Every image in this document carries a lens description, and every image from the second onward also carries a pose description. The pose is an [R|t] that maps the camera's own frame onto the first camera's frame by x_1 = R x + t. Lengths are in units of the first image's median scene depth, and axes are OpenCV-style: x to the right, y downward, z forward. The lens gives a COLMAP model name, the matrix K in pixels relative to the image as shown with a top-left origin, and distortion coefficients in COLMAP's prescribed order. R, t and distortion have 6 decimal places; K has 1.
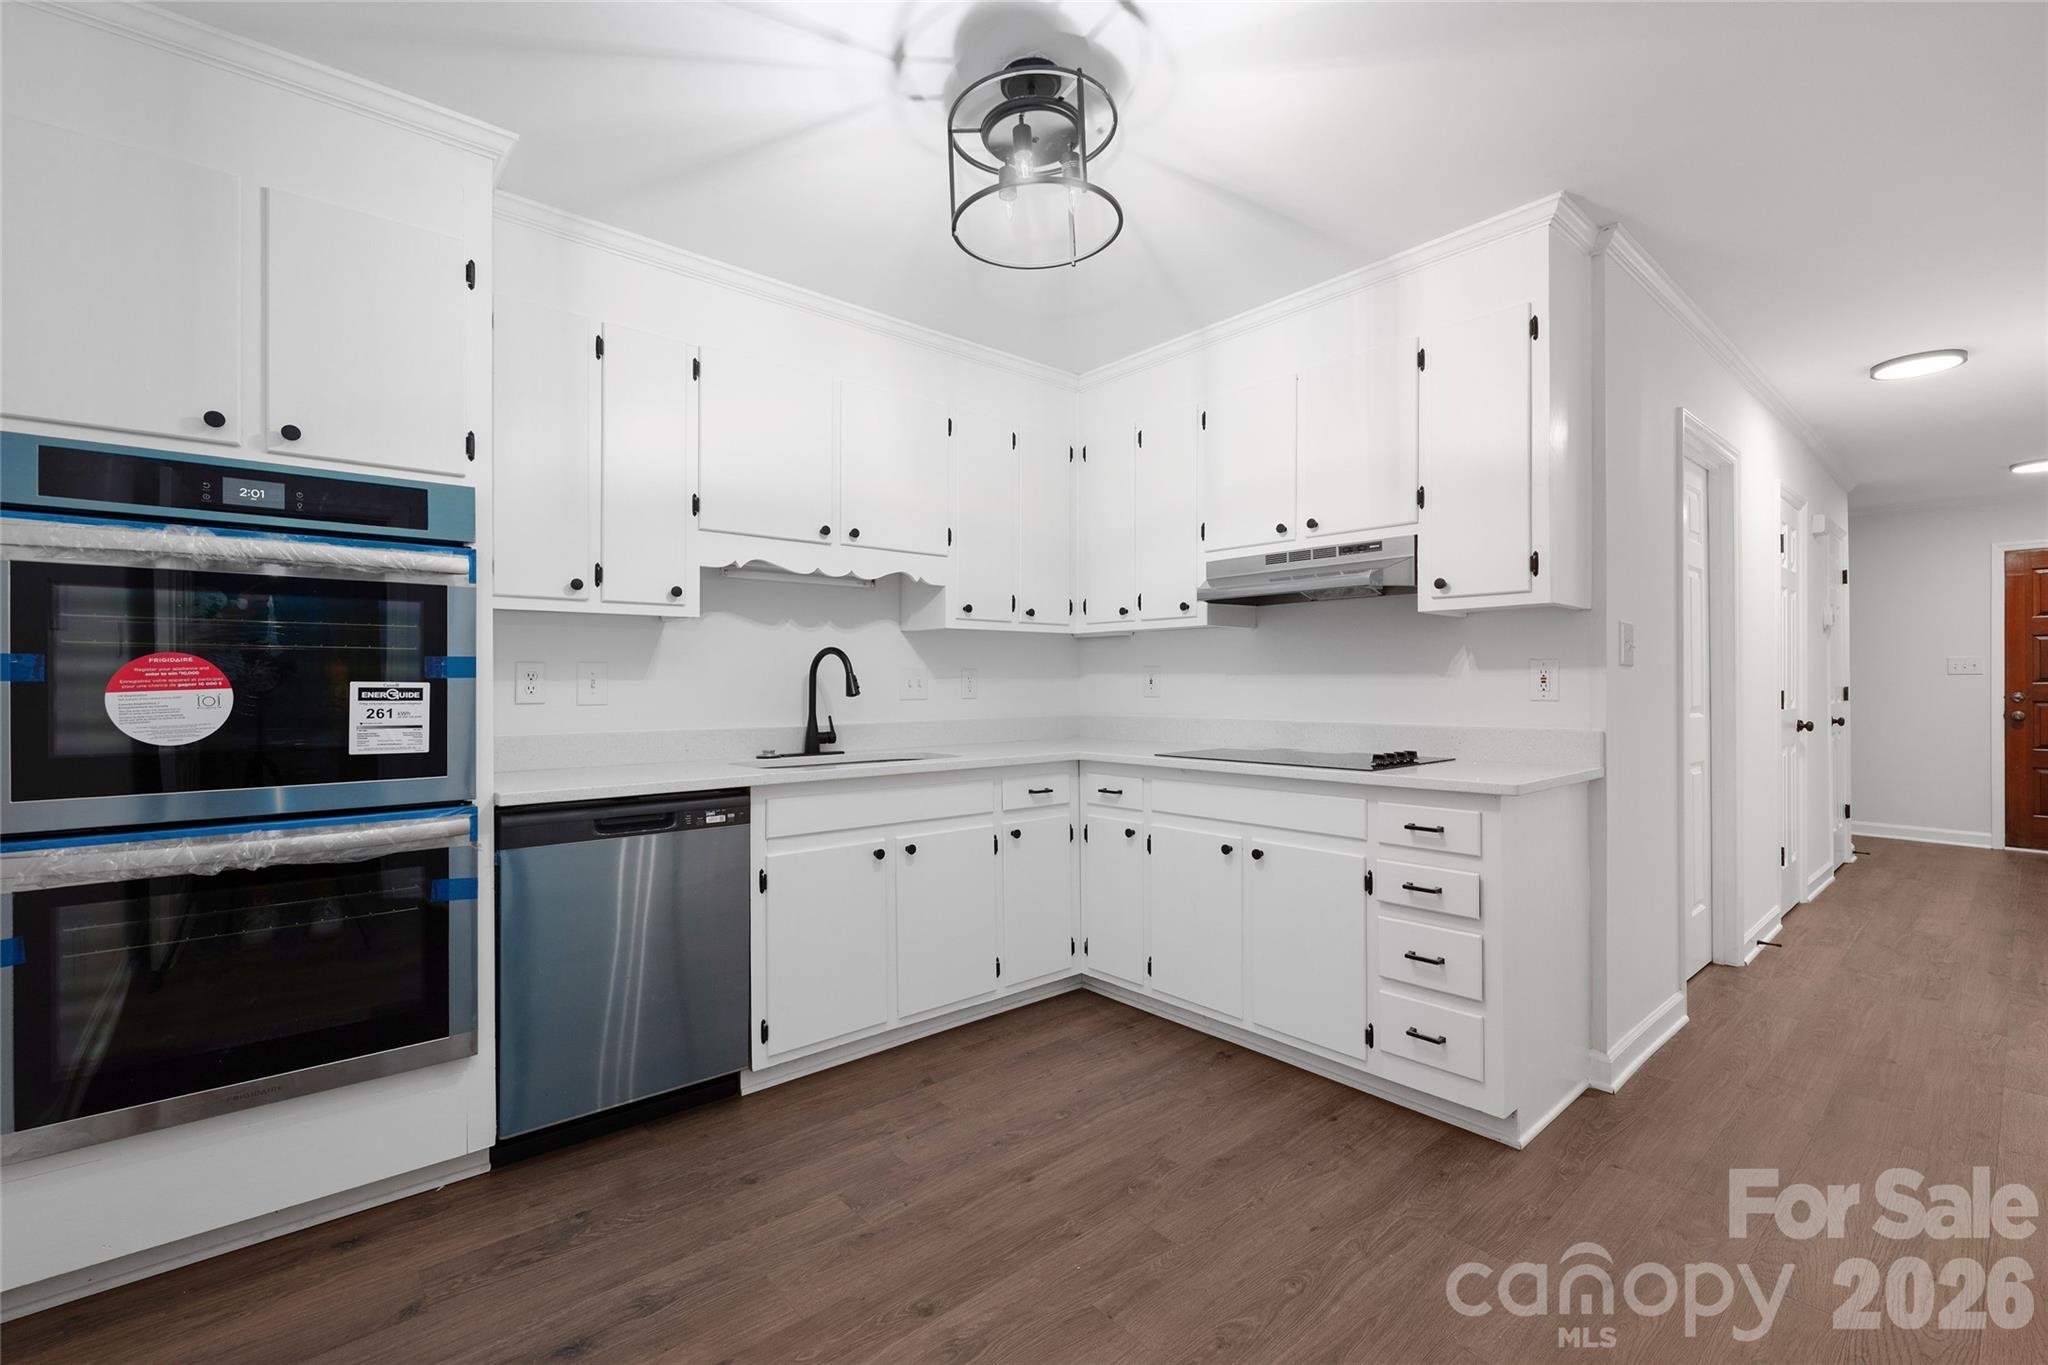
lens RADIAL K [[830.6, 0, 1028.1], [0, 830.6, 679.9], [0, 0, 1]] dist [-0.004082, -0.000738]
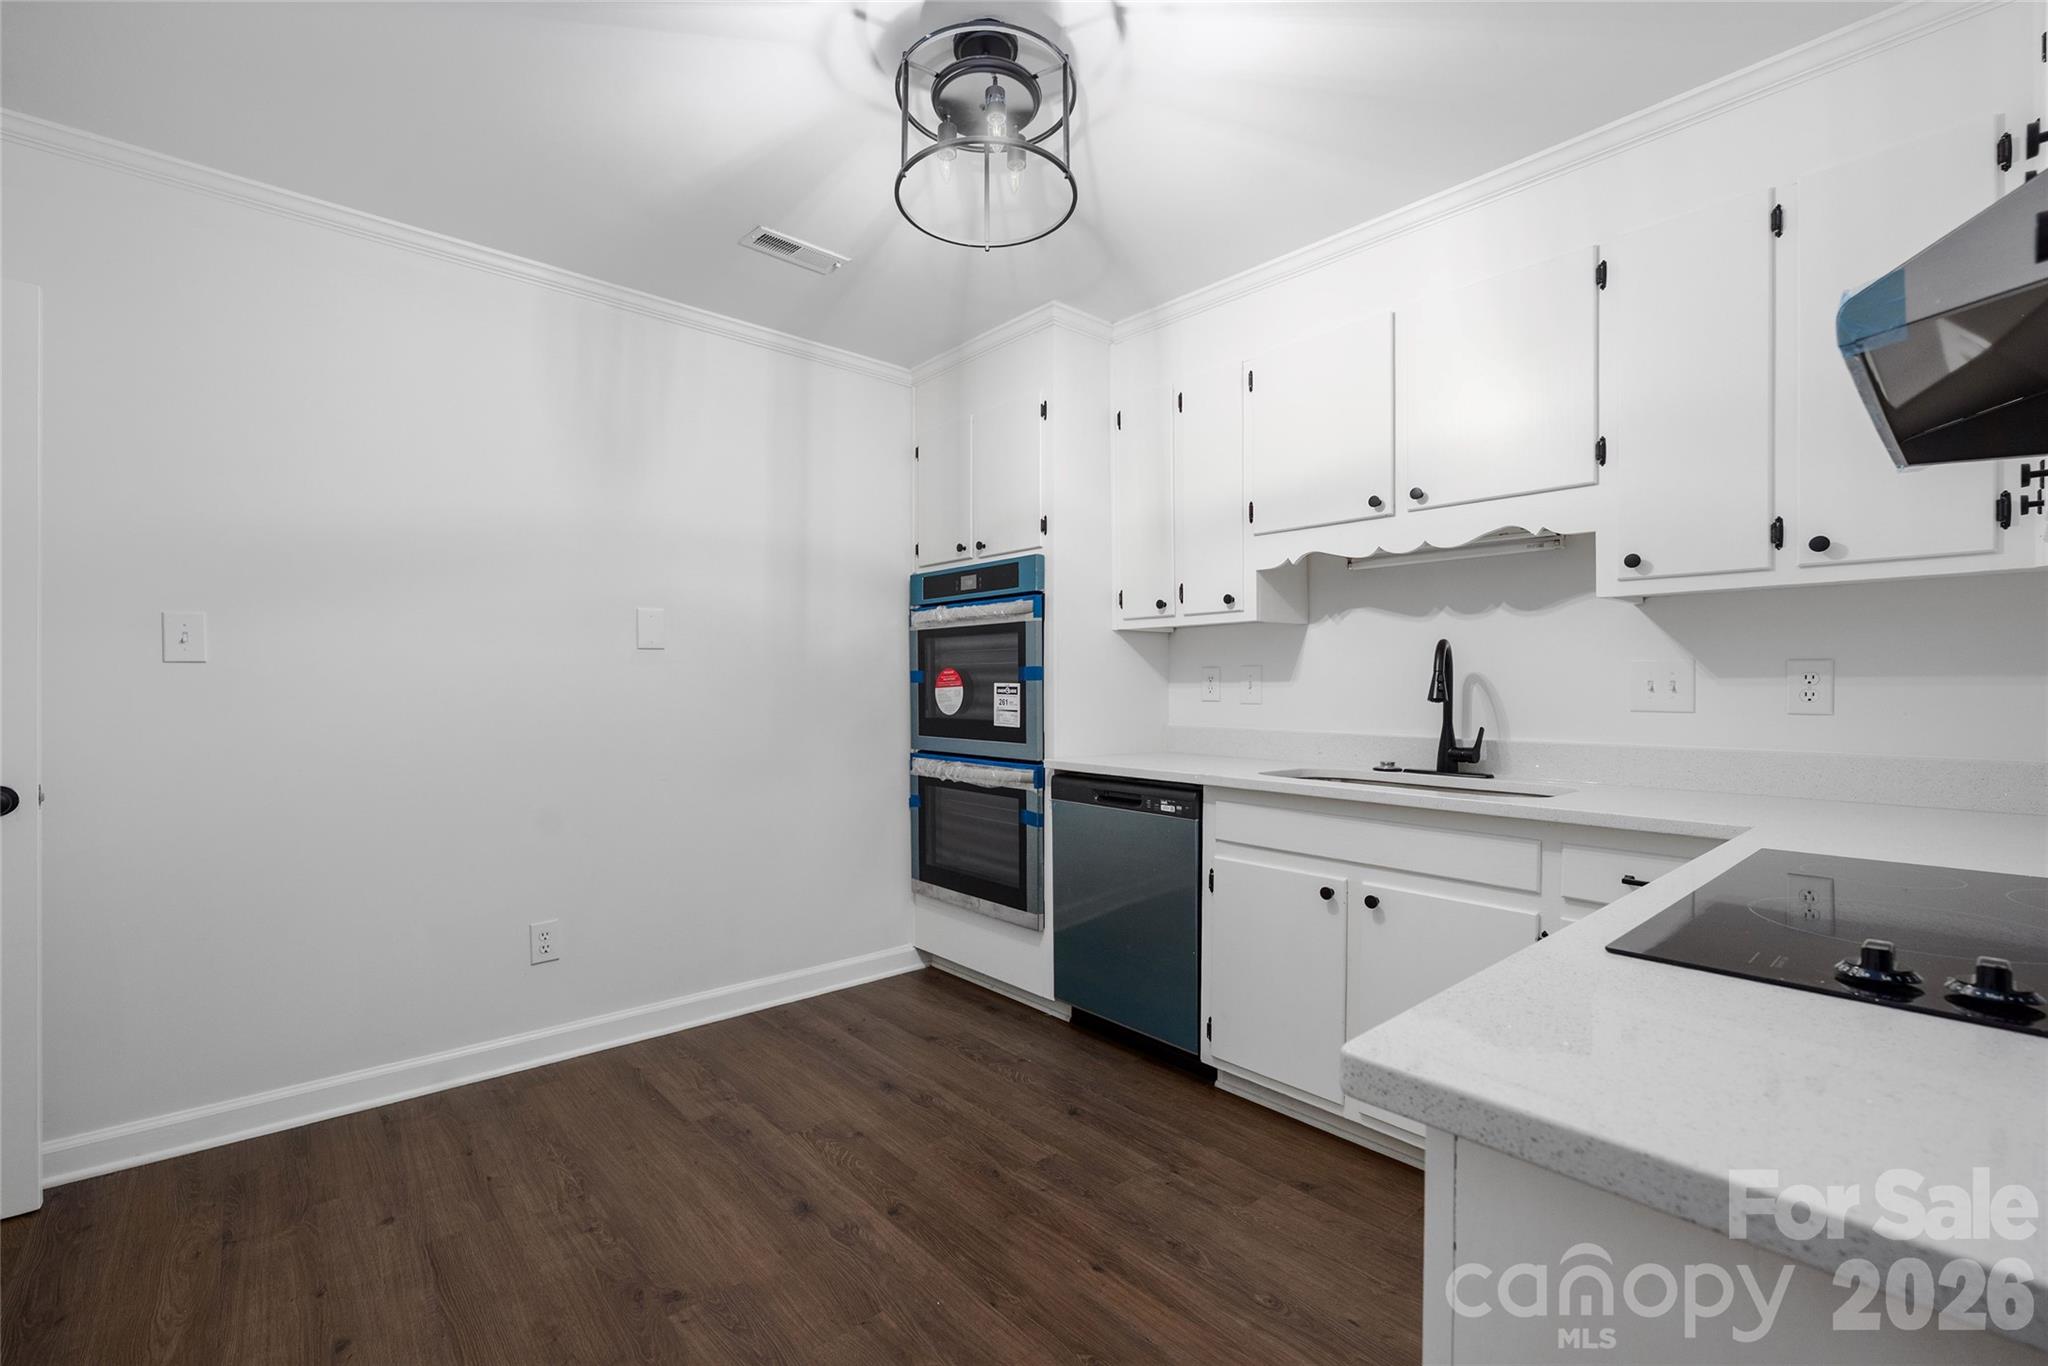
lens RADIAL K [[867.3, 0, 1029.3], [0, 867.3, 684.6], [0, 0, 1]] dist [-0.000168, 0.000027]
pose [[0.049943, 0.002927, -0.998748, 0.733305], [0.003310, 0.999990, 0.003096, -0.000211], [0.998747, -0.003461, 0.049932, 0.734948]]
